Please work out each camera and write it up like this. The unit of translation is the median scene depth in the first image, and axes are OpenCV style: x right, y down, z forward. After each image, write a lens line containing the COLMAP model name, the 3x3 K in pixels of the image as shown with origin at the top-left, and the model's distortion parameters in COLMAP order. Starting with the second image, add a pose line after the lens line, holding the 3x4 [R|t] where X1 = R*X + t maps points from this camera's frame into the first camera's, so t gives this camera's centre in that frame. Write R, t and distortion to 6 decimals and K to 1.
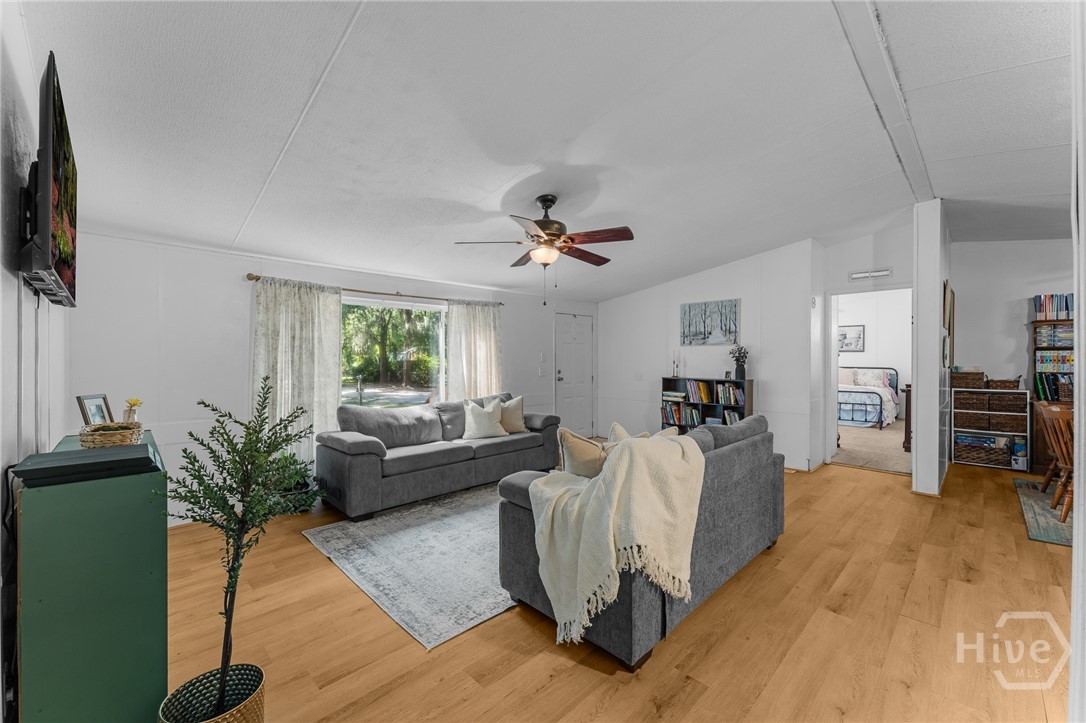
lens RADIAL K [[424.4, 0, 534.3], [0, 424.4, 359.2], [0, 0, 1]] dist [0.000513, 0.000015]
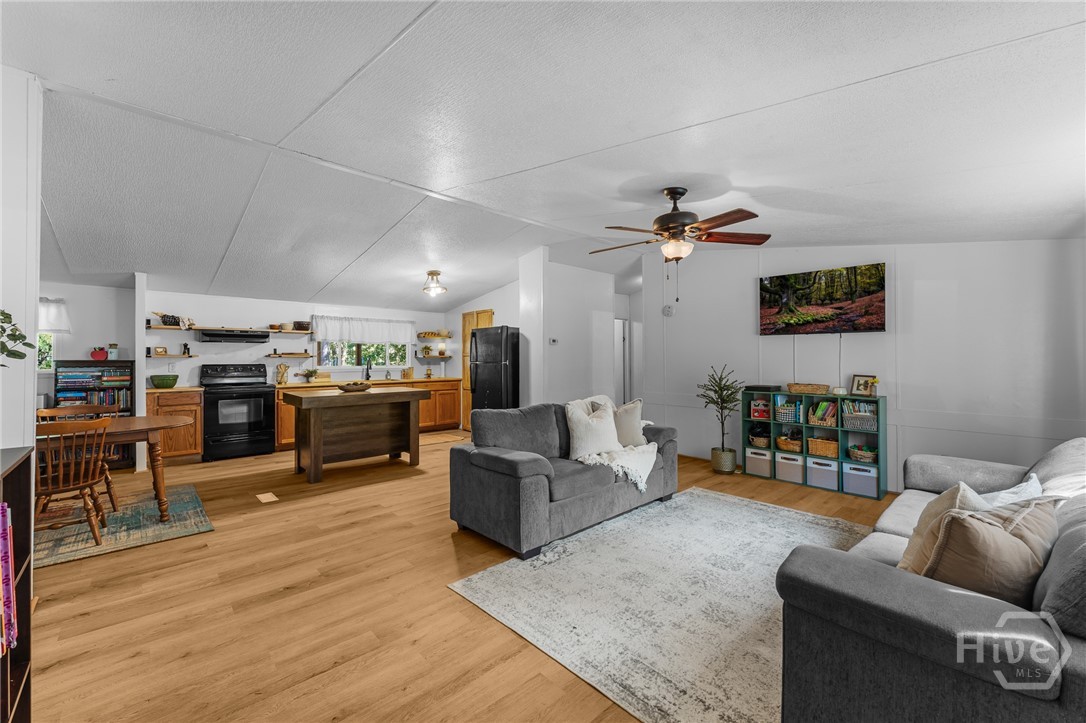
lens RADIAL K [[439.5, 0, 542.6], [0, 439.5, 359.5], [0, 0, 1]] dist [0.000048, -0.000020]
pose [[-0.999986, 0.001427, 0.005007, 0.198132], [0.001446, 0.999991, 0.003887, -0.001571], [-0.005001, 0.003895, -0.999980, 1.205267]]
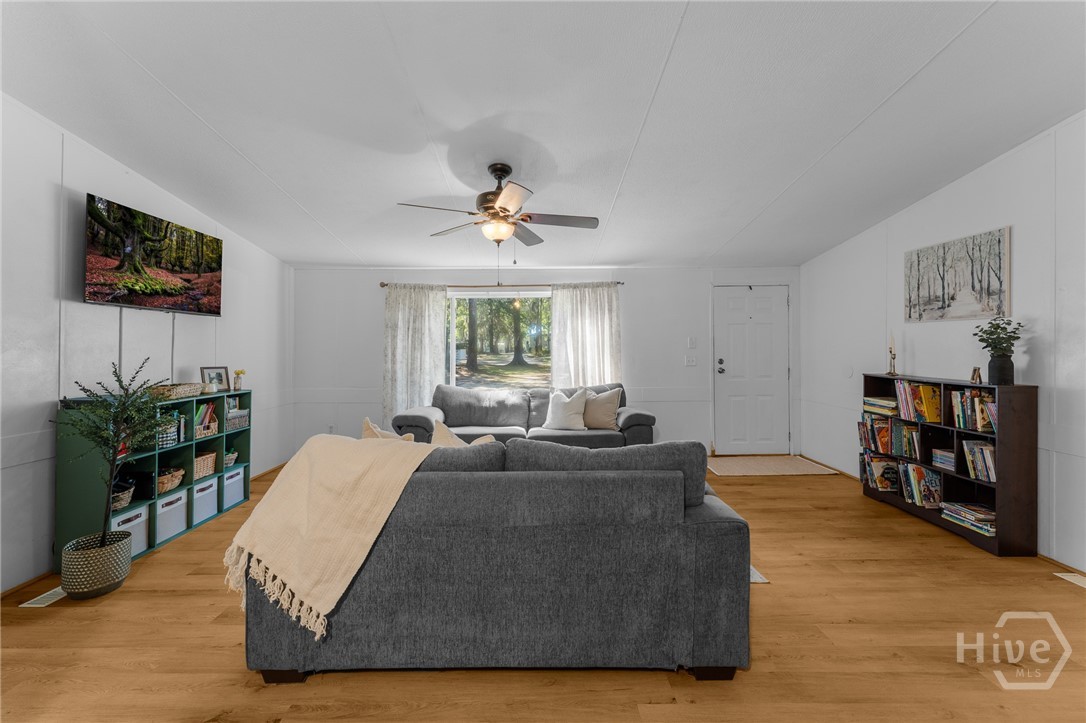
lens RADIAL K [[432.7, 0, 539.3], [0, 432.7, 341.8], [0, 0, 1]] dist [0.000056, 0.000070]
pose [[0.727266, -0.006777, -0.686322, 0.440635], [0.002442, 0.999970, -0.007286, -0.001090], [0.686351, 0.003623, 0.727261, 0.238001]]
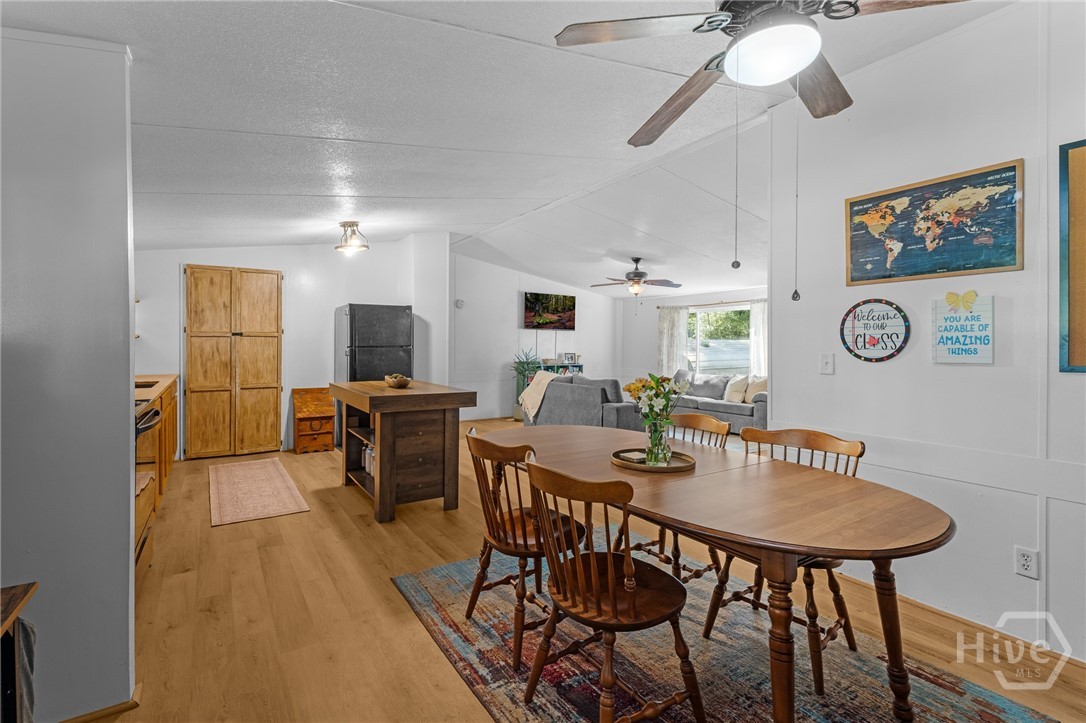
lens RADIAL K [[501.6, 0, 543.2], [0, 501.6, 343.1], [0, 0, 1]] dist [0.001527, 0.000391]
pose [[-0.171755, -0.002211, -0.985137, 1.396796], [-0.005818, 0.999982, -0.001230, 0.000154], [0.985123, 0.005521, -0.171764, 0.596376]]
